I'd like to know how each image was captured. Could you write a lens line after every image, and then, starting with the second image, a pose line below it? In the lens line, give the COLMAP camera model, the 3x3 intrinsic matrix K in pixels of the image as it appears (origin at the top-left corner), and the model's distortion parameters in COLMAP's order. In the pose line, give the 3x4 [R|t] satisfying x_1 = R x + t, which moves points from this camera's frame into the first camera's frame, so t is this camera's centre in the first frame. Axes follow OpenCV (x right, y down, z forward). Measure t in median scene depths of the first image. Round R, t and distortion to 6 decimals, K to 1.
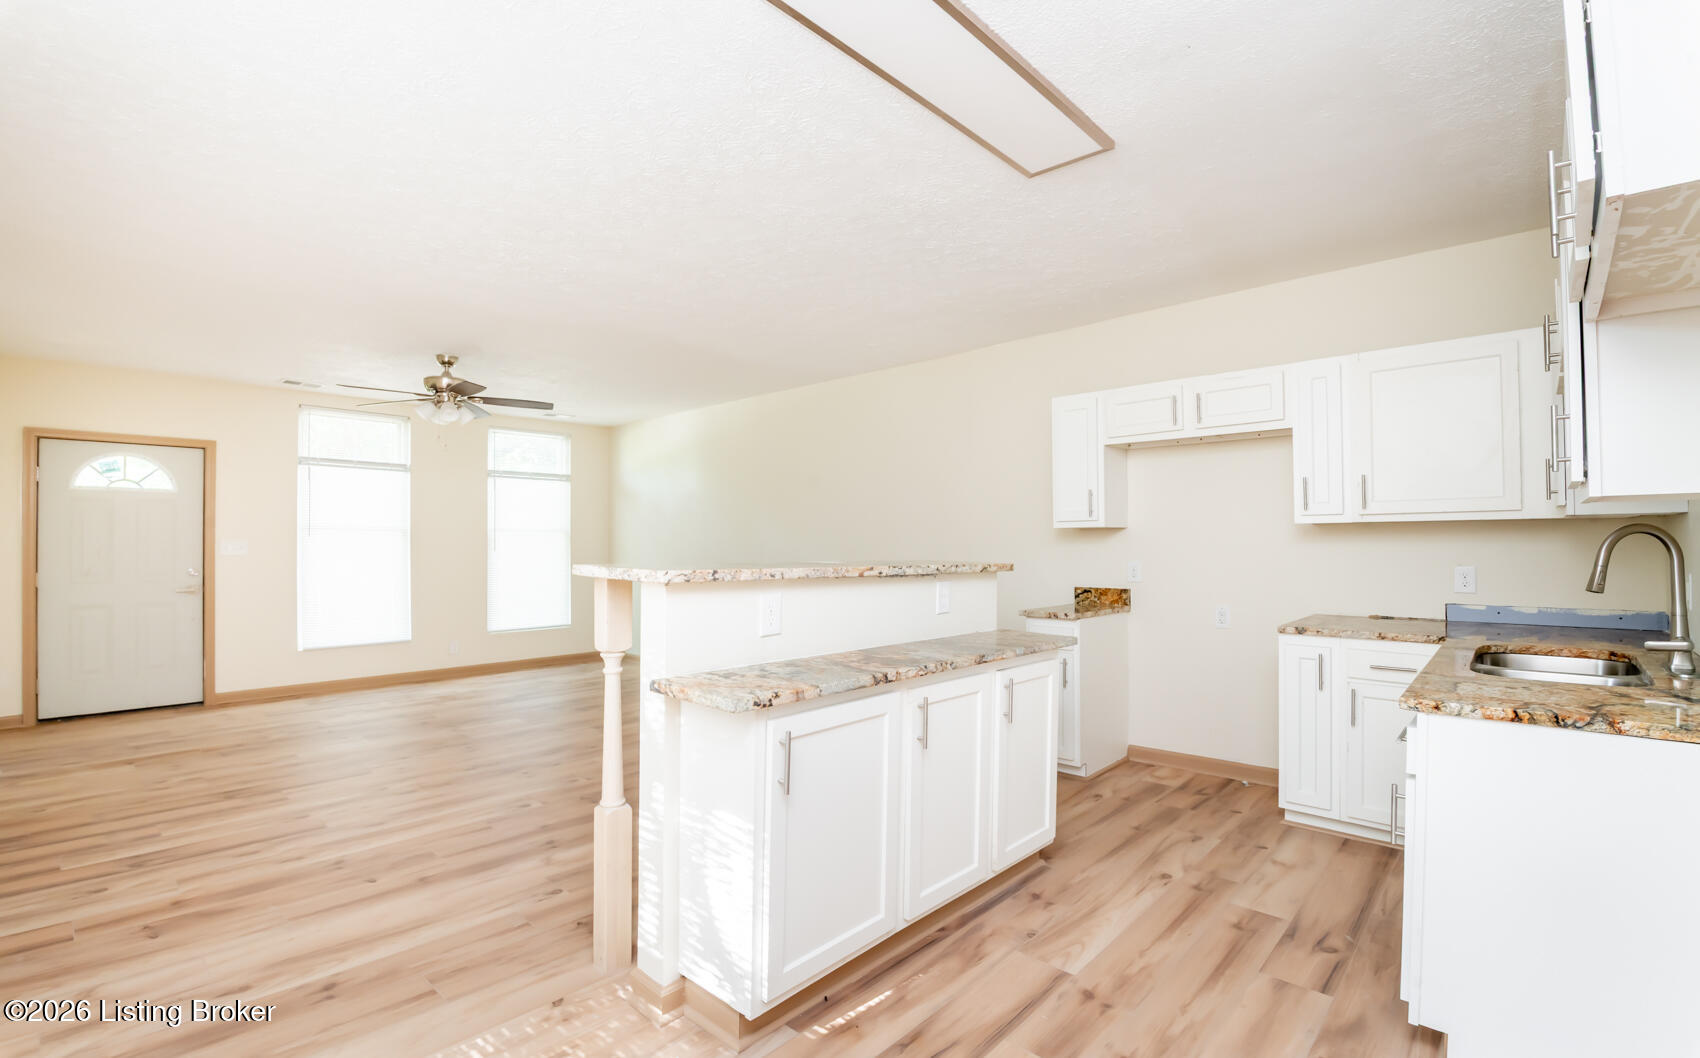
lens RADIAL K [[765.9, 0, 861.7], [0, 765.9, 534.9], [0, 0, 1]] dist [-0.022035, -0.000521]
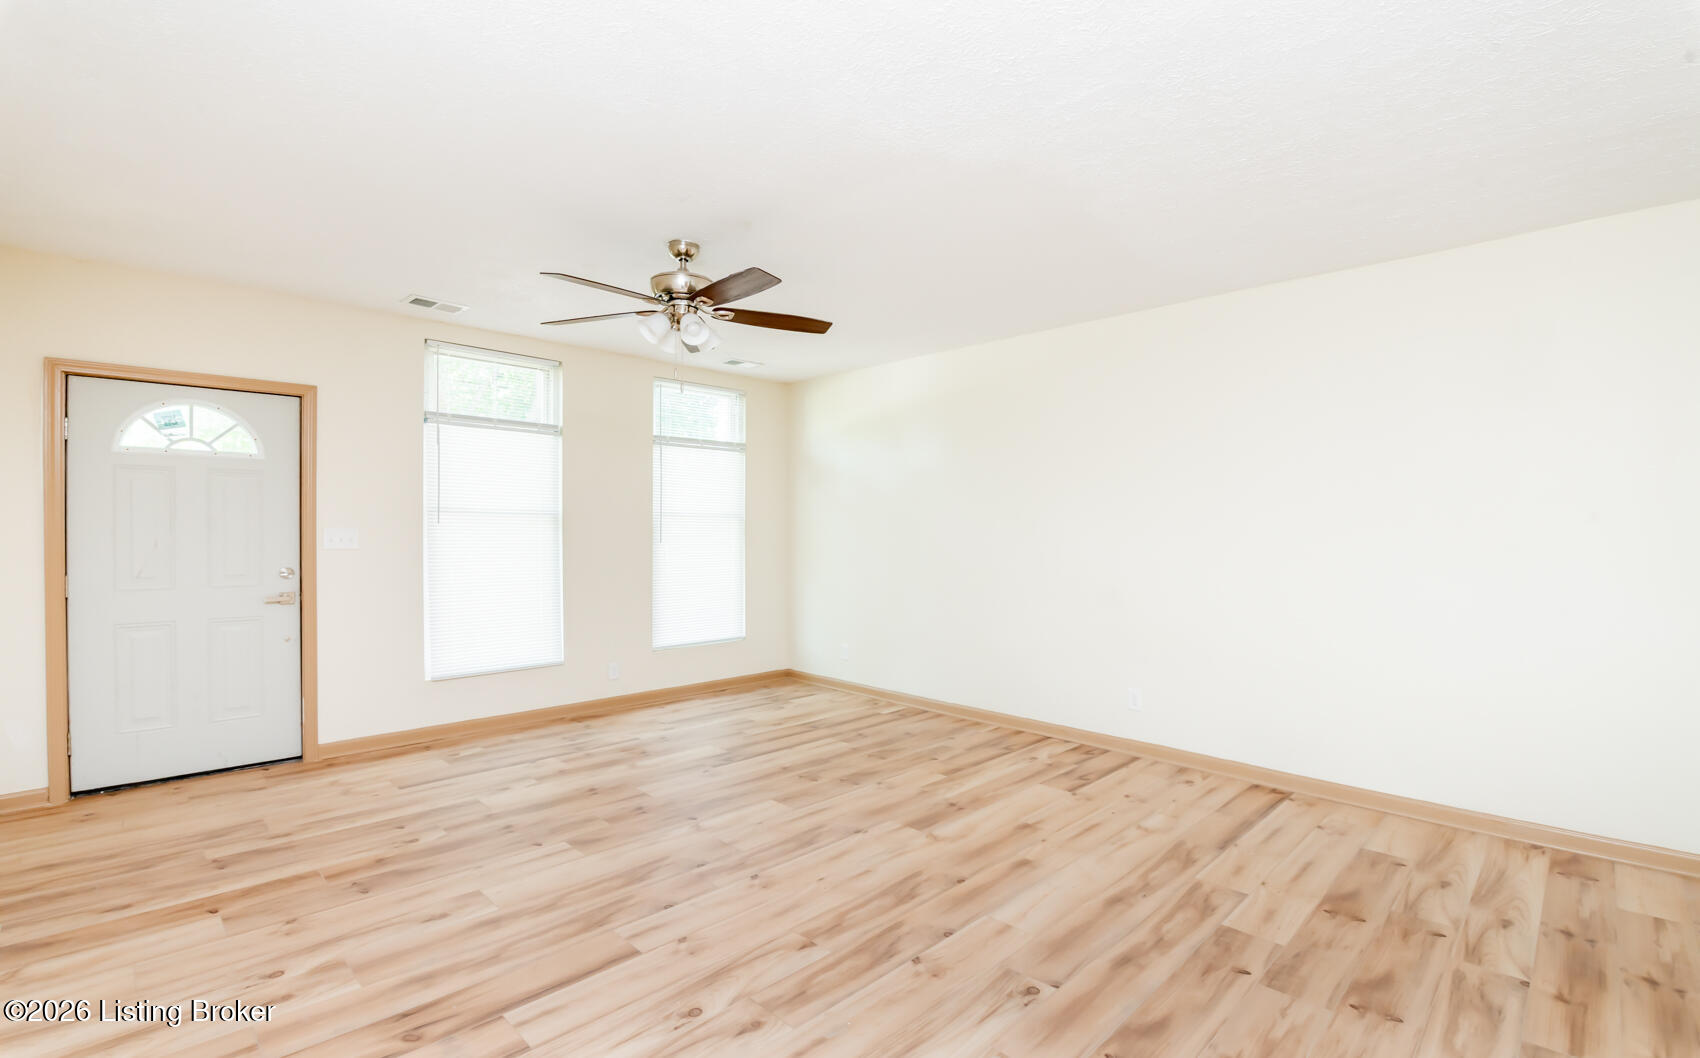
lens RADIAL K [[765.9, 0, 861.7], [0, 765.9, 534.9], [0, 0, 1]] dist [-0.022035, -0.000521]
pose [[0.999228, 0.006682, -0.038702, -0.368856], [-0.005964, 0.999809, 0.018634, -0.002788], [0.038819, -0.018389, 0.999077, 0.359333]]
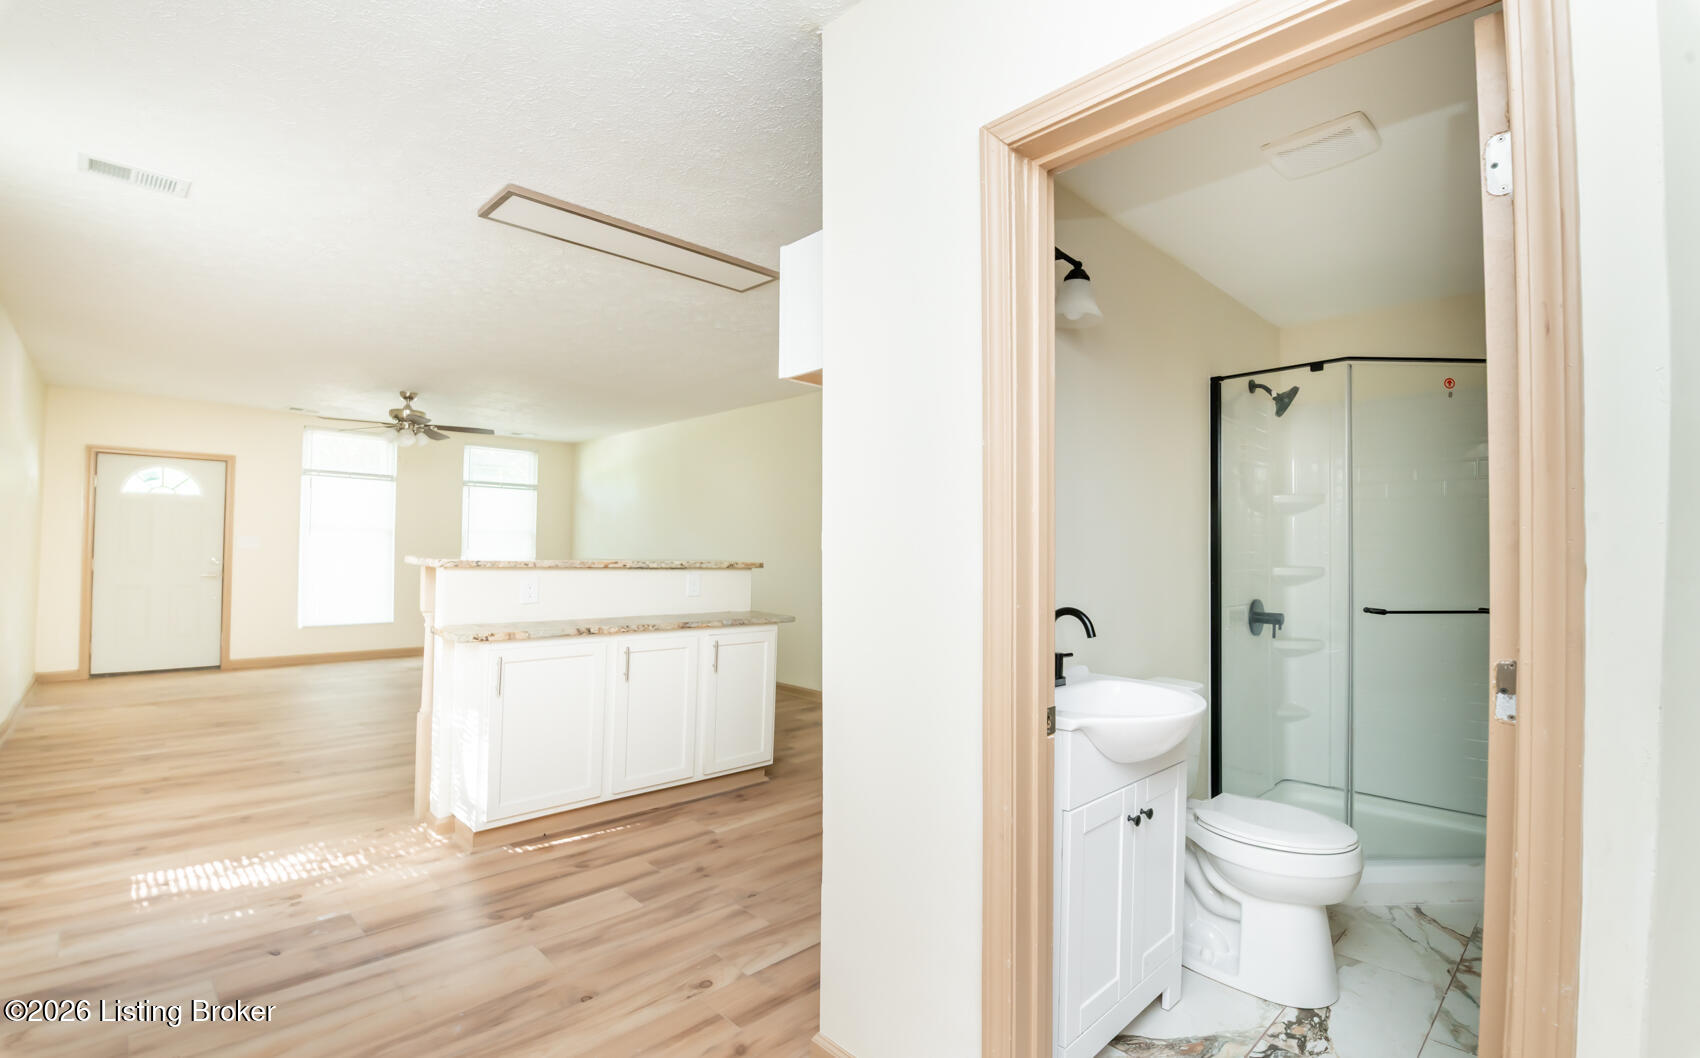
lens RADIAL K [[765.9, 0, 861.7], [0, 765.9, 534.9], [0, 0, 1]] dist [-0.022035, -0.000521]
pose [[0.998685, 0.016628, -0.048497, 0.266526], [-0.017040, 0.999822, -0.008090, -0.002319], [0.048354, 0.008906, 0.998791, -0.214205]]
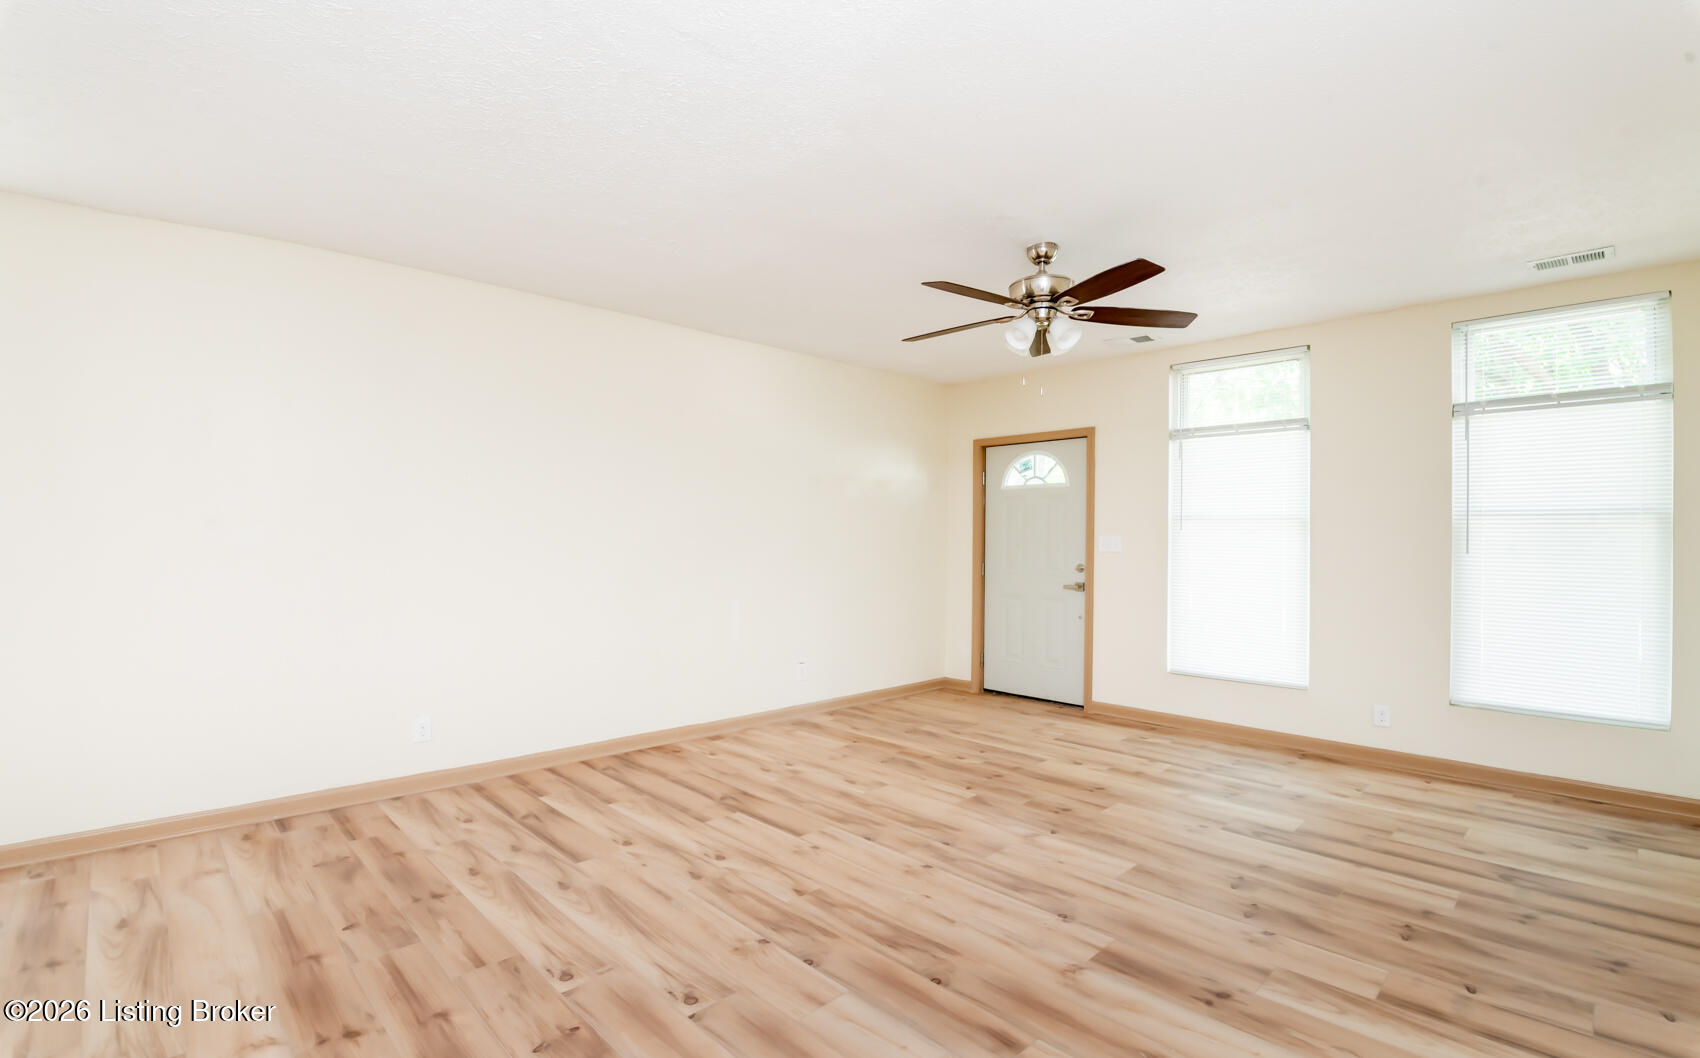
lens RADIAL K [[765.9, 0, 861.7], [0, 765.9, 534.9], [0, 0, 1]] dist [-0.022035, -0.000521]
pose [[-0.057682, -0.001164, -0.998334, 0.098638], [0.008572, 0.999962, -0.001661, 0.007138], [0.998298, -0.008653, -0.057670, 0.878558]]
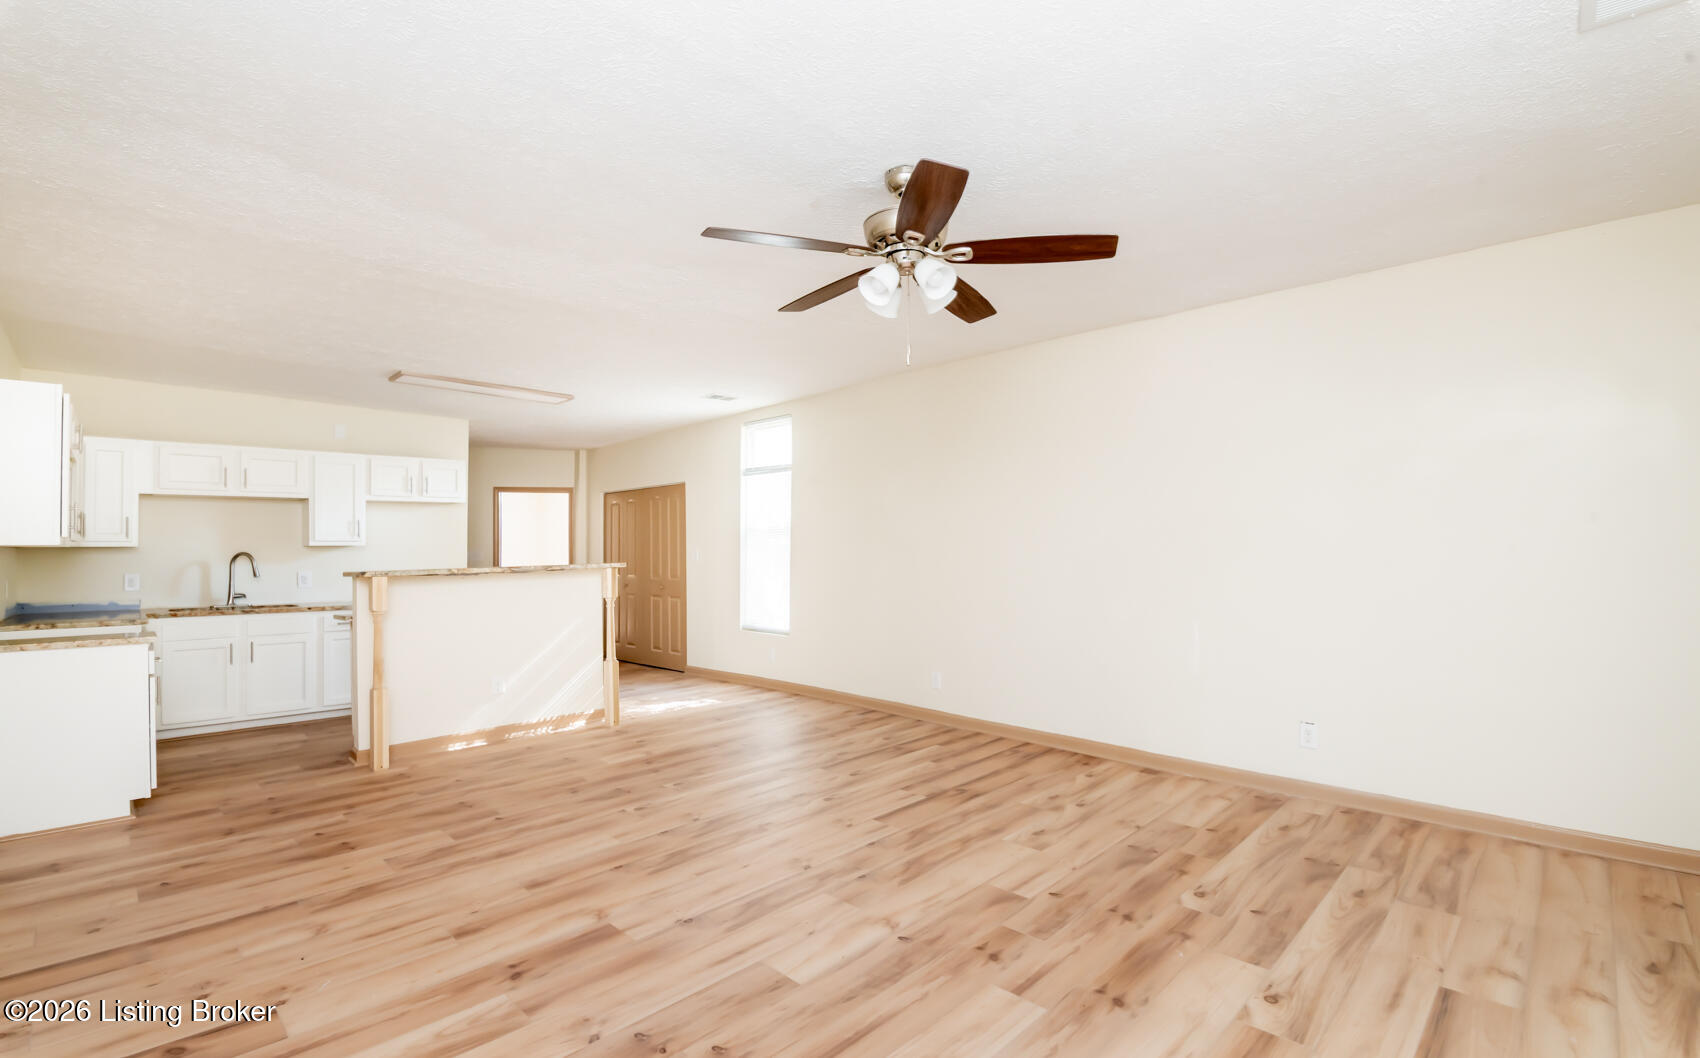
lens RADIAL K [[765.9, 0, 861.7], [0, 765.9, 534.9], [0, 0, 1]] dist [-0.022035, -0.000521]
pose [[-0.999359, 0.012057, 0.033706, -0.528498], [0.011219, 0.999626, -0.024936, 0.011687], [-0.033994, -0.024542, -0.999121, 1.478322]]
